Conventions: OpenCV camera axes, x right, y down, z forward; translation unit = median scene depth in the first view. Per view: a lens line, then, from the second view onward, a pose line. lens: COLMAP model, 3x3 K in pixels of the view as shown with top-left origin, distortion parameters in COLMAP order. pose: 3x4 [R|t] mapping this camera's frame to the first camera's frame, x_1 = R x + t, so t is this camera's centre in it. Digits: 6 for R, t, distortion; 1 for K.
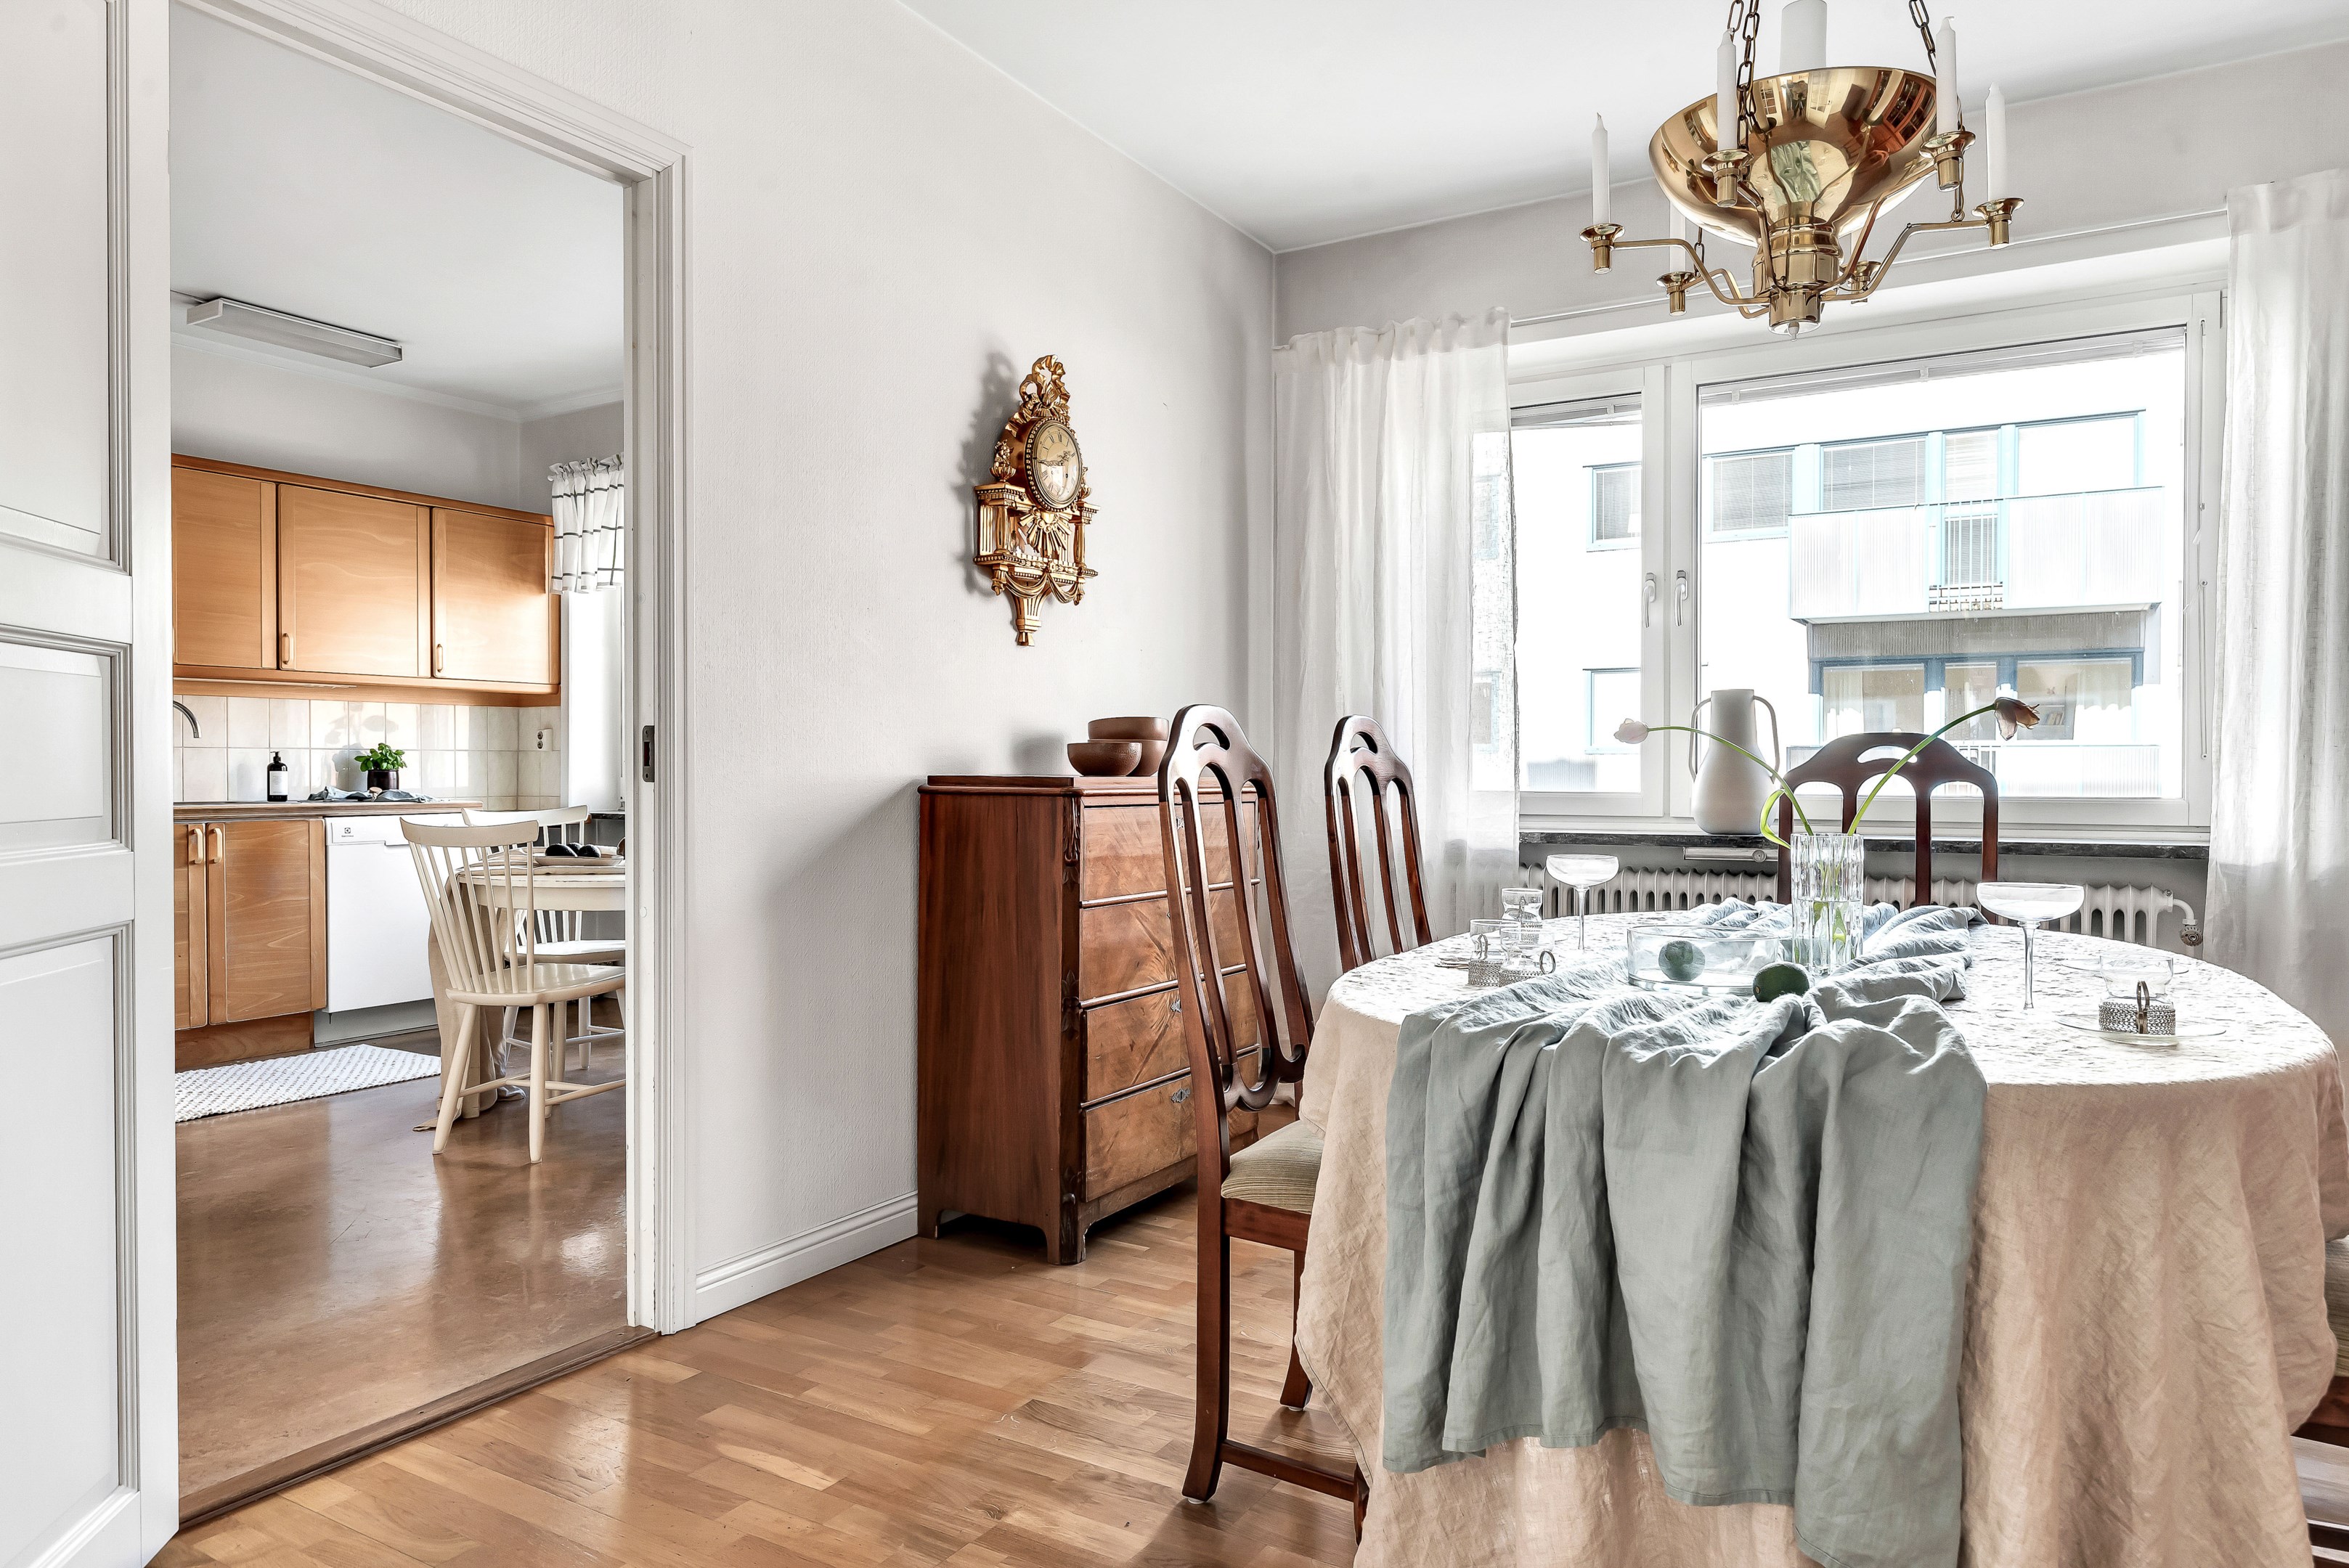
lens RADIAL K [[1466.3, 0, 1172.8], [0, 1466.3, 787.9], [0, 0, 1]] dist [0.004280, -0.002522]
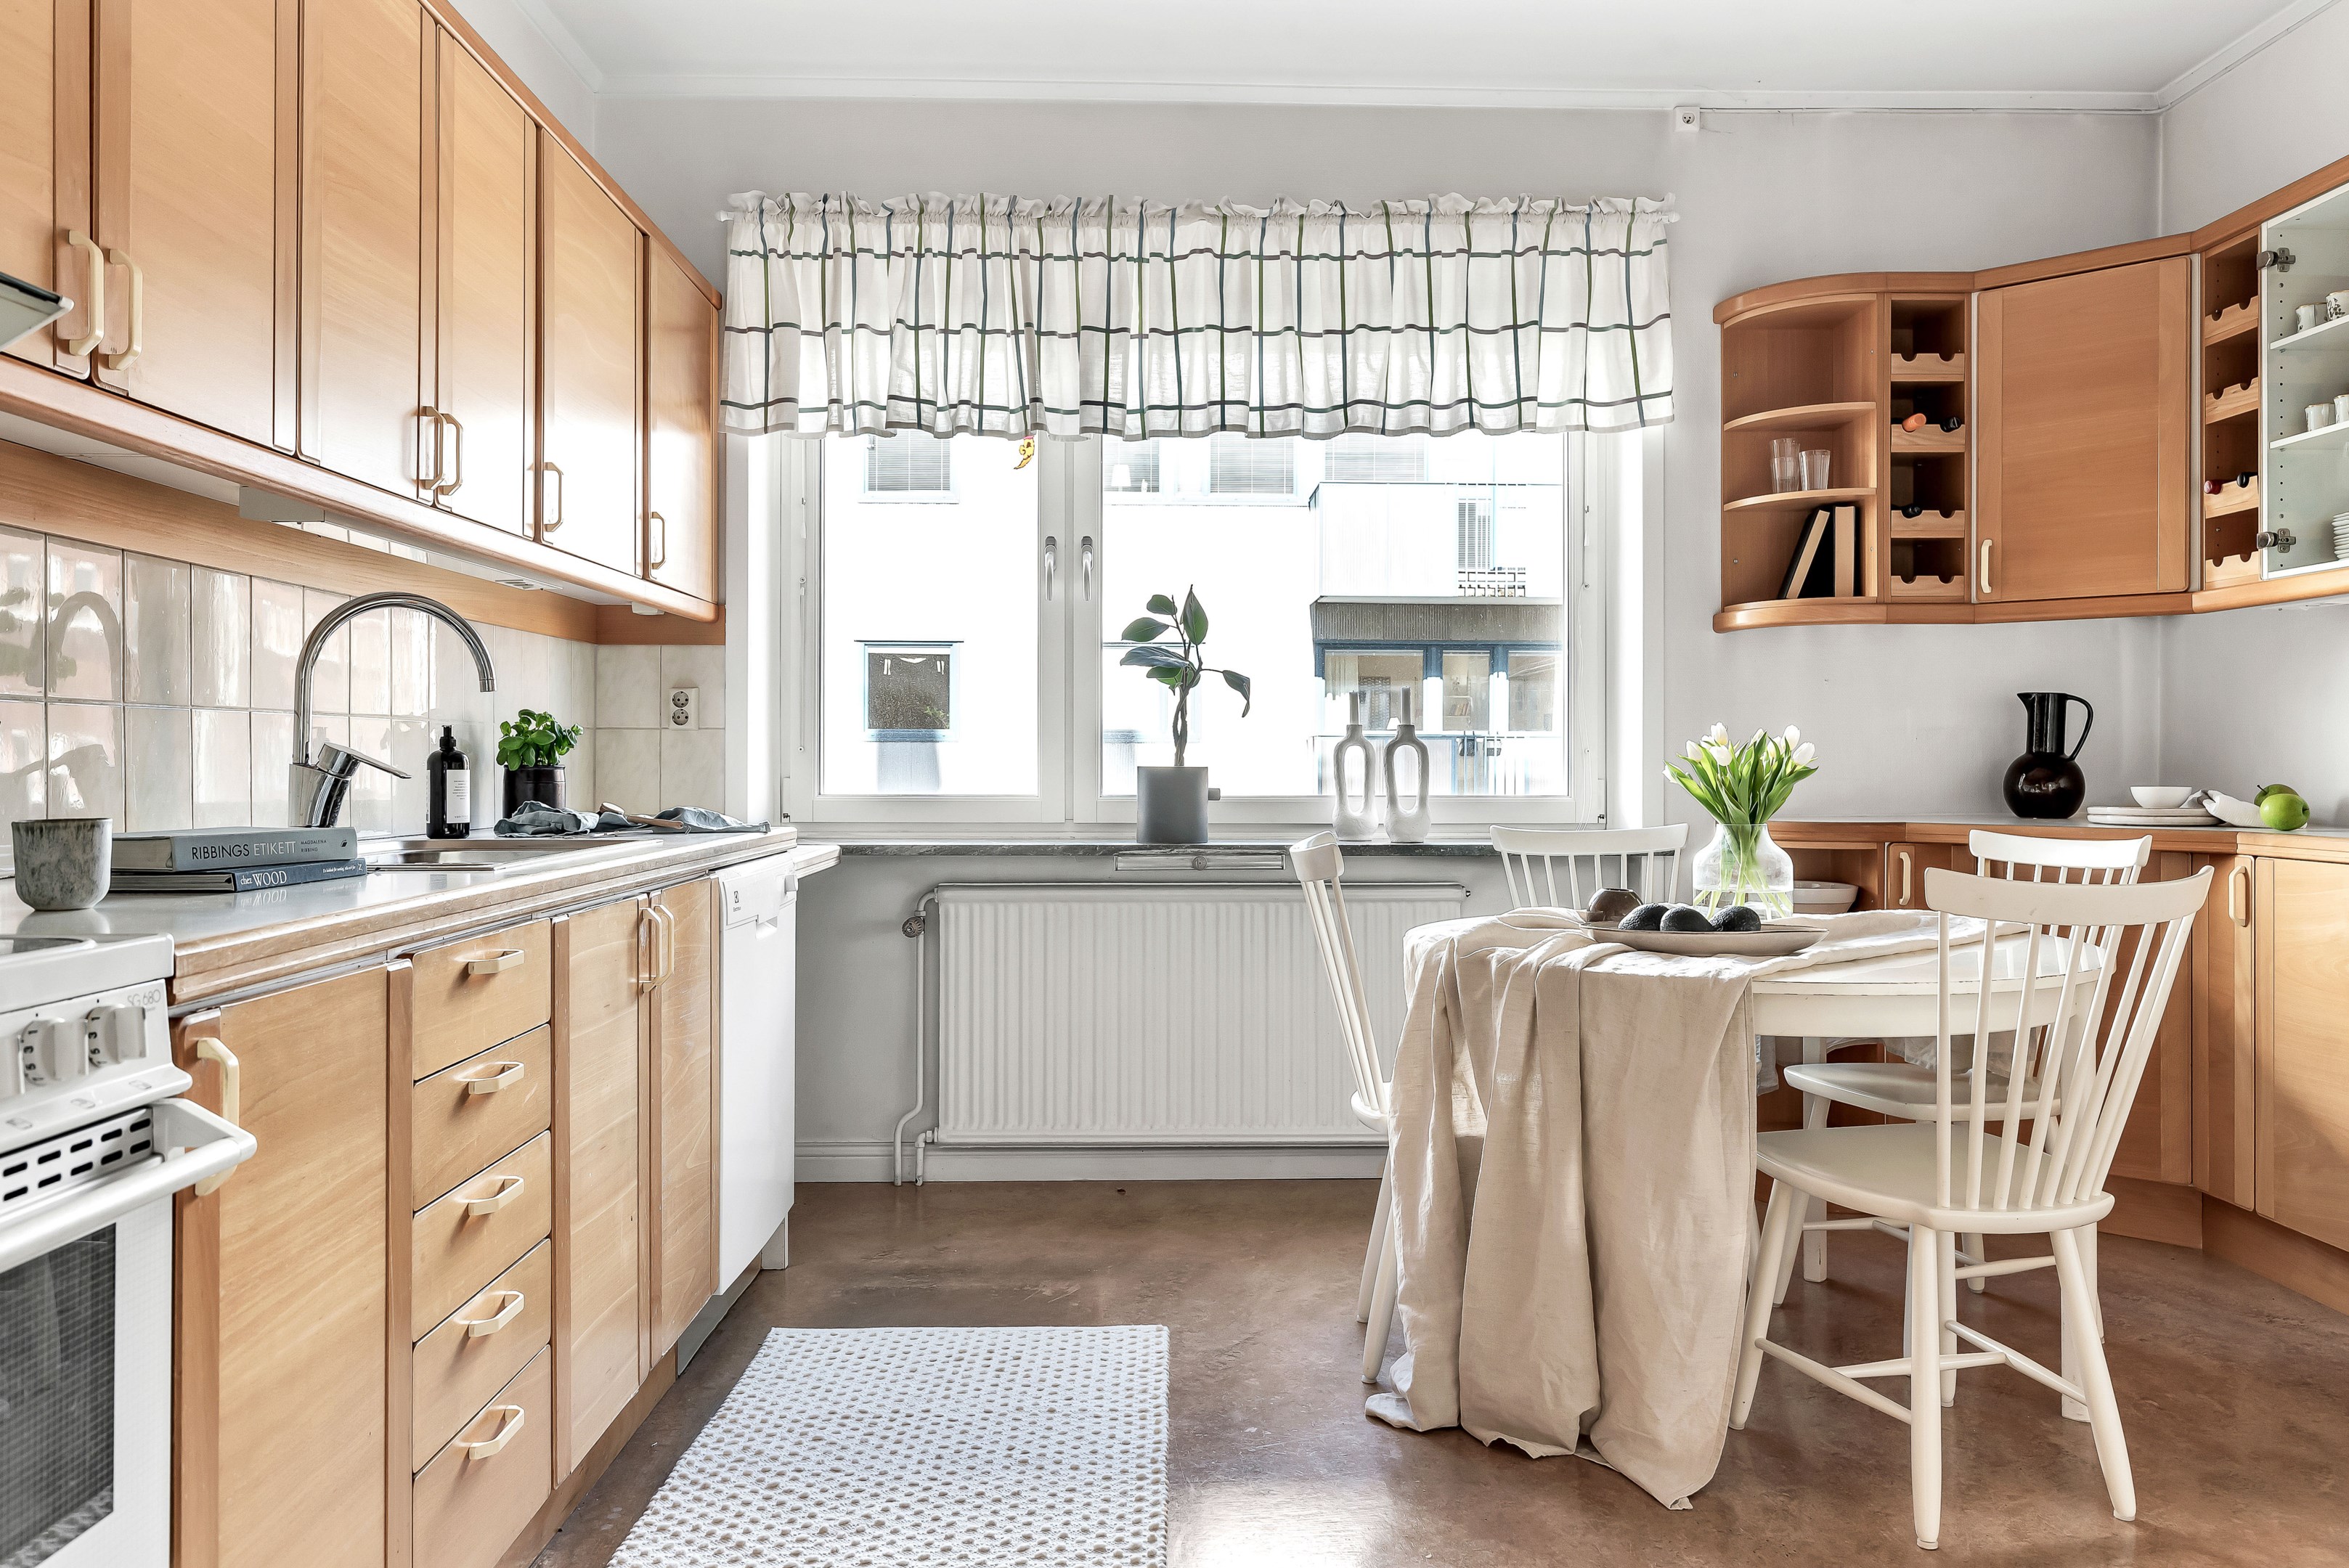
lens RADIAL K [[1696.0, 0, 1177.5], [0, 1696.0, 779.0], [0, 0, 1]] dist [0.000658, -0.000028]
pose [[0.850673, -0.007172, 0.525646, -0.580625], [0.007573, 0.999970, 0.001389, -0.006203], [-0.525640, 0.002799, 0.850702, 0.372135]]
